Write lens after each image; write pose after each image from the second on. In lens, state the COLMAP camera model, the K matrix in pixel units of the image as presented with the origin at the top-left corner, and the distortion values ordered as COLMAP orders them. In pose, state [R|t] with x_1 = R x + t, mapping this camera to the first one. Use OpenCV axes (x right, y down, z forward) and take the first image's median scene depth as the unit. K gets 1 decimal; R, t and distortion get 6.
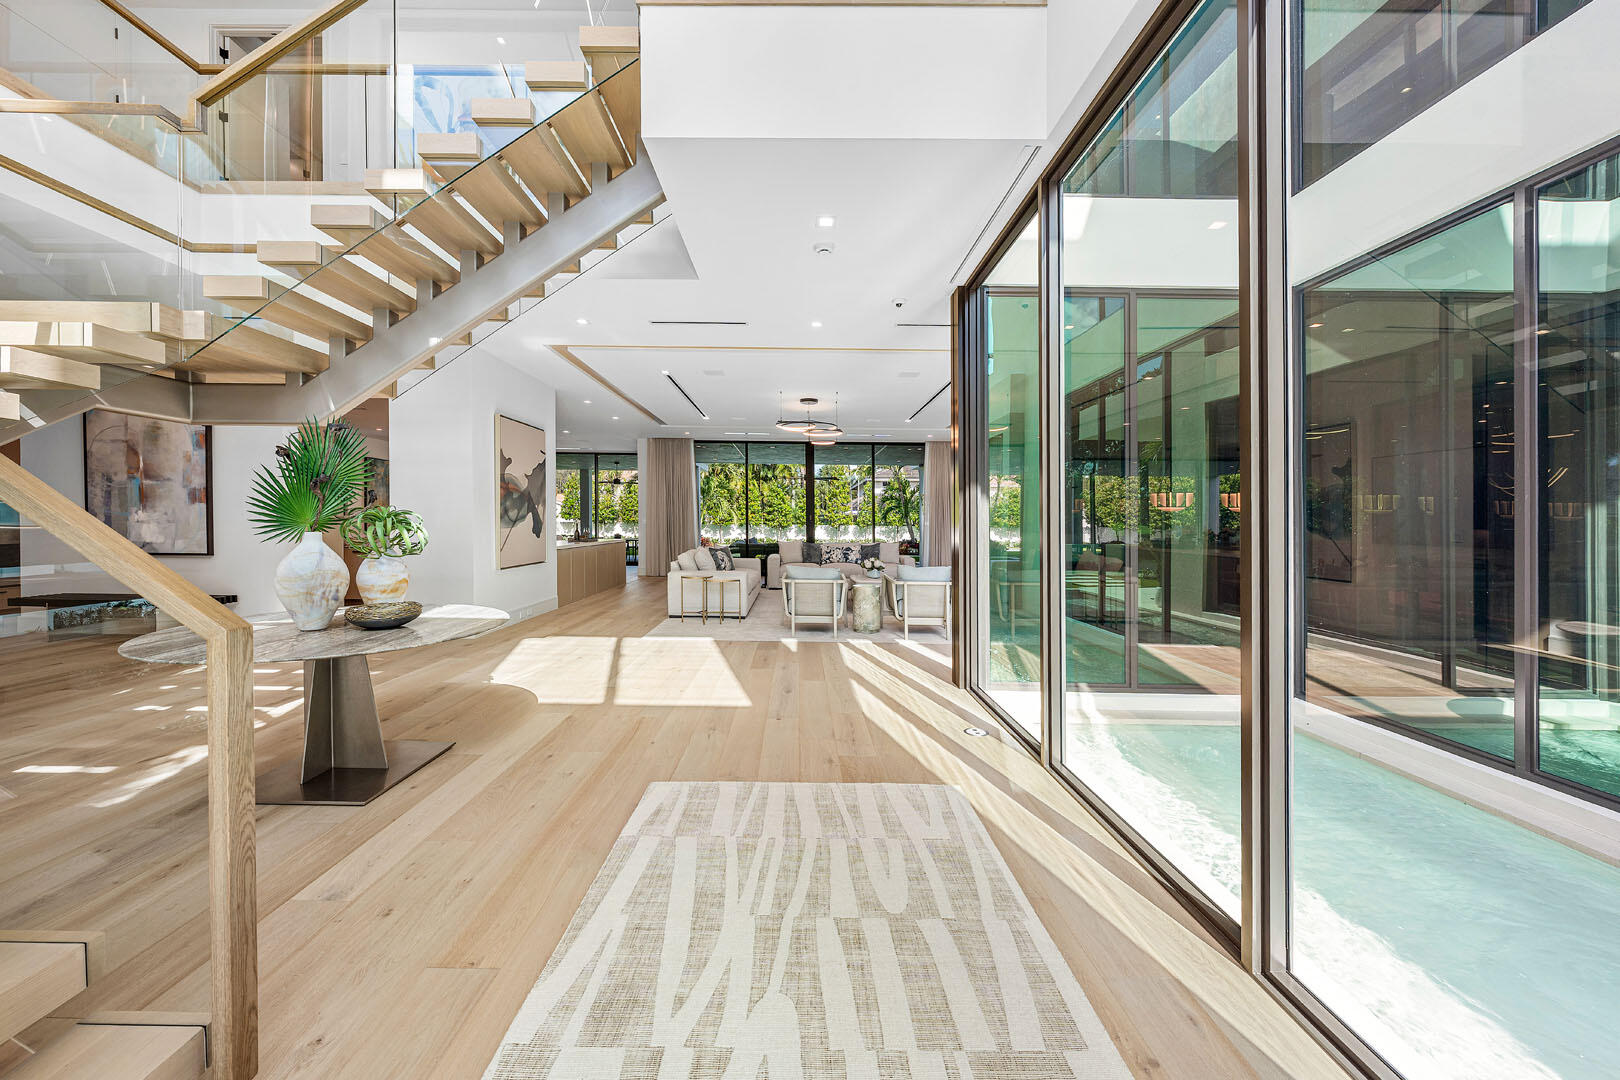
lens RADIAL K [[582.6, 0, 799.2], [0, 582.6, 522.6], [0, 0, 1]] dist [-0.000993, -0.000035]
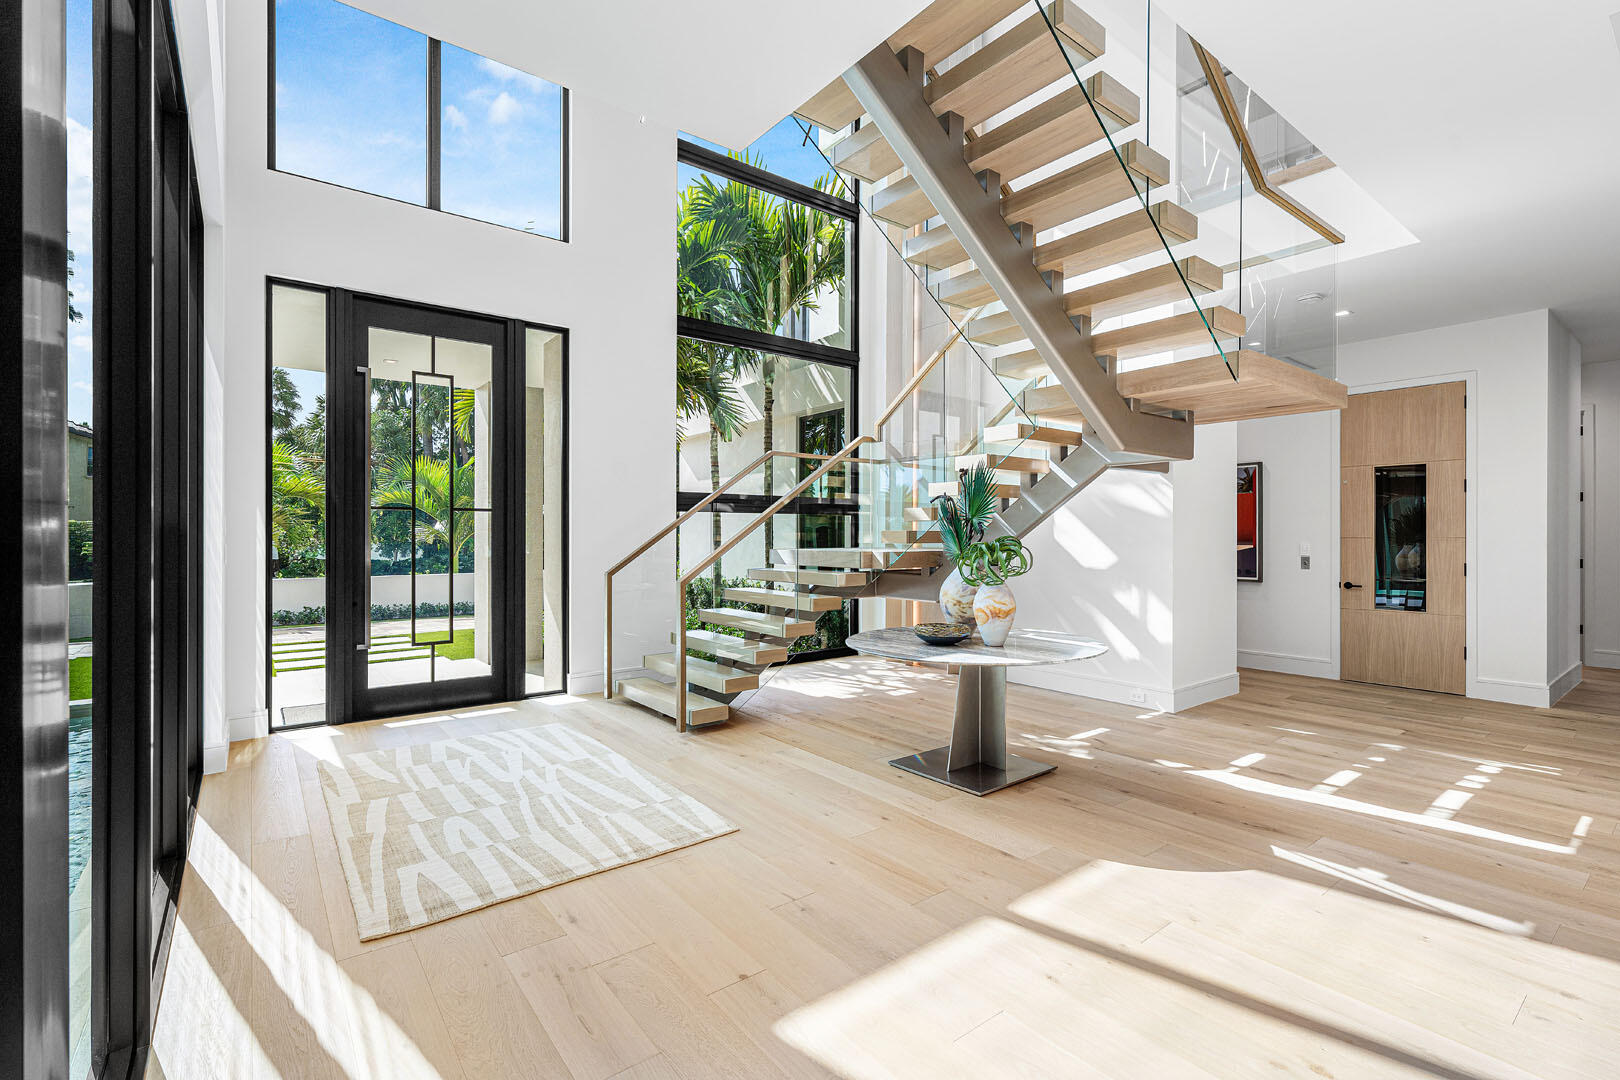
lens RADIAL K [[741.4, 0, 805.2], [0, 741.4, 536.7], [0, 0, 1]] dist [-0.001413, -0.000121]
pose [[-0.800490, -0.007664, -0.599297, 0.522242], [-0.010170, 0.999948, 0.000796, -0.042122], [0.599260, 0.006732, -0.800526, 2.727622]]
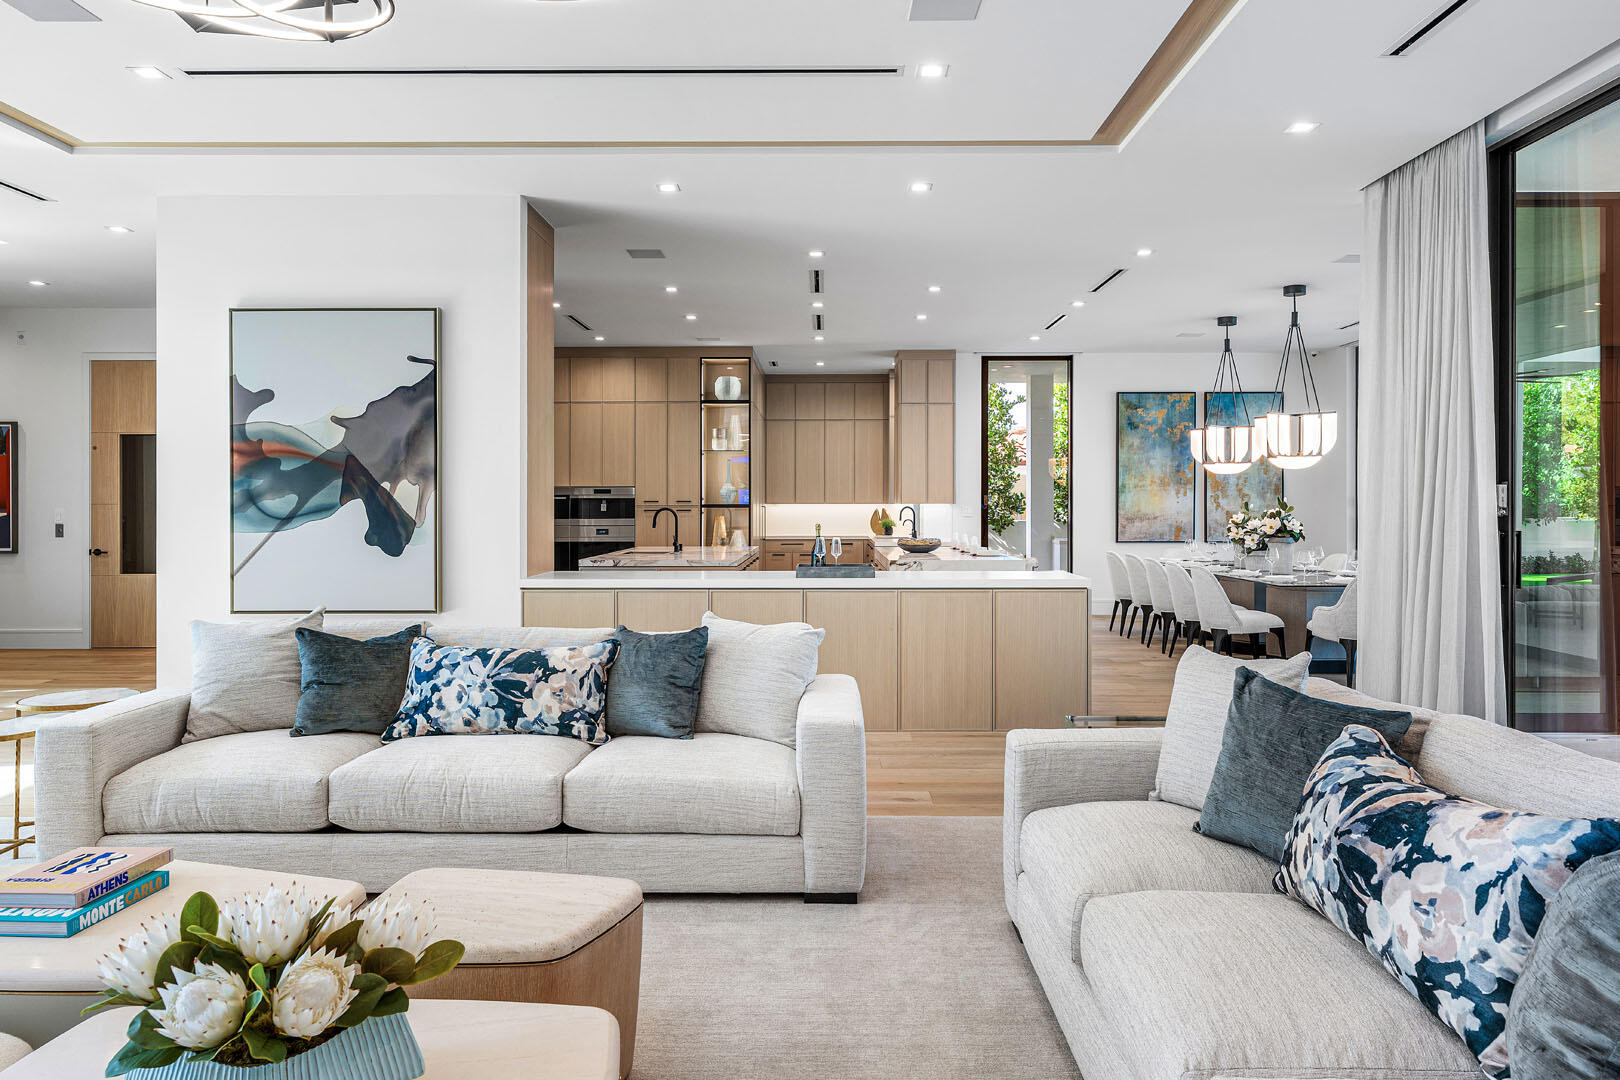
lens RADIAL K [[1080.2, 0, 813.4], [0, 1080.2, 524.7], [0, 0, 1]] dist [-0.007372, -0.001089]
pose [[-0.003601, 0.007055, -0.999969, 1.233655], [-0.002789, 0.999971, 0.007065, -0.015662], [0.999990, 0.002814, -0.003581, 4.414573]]
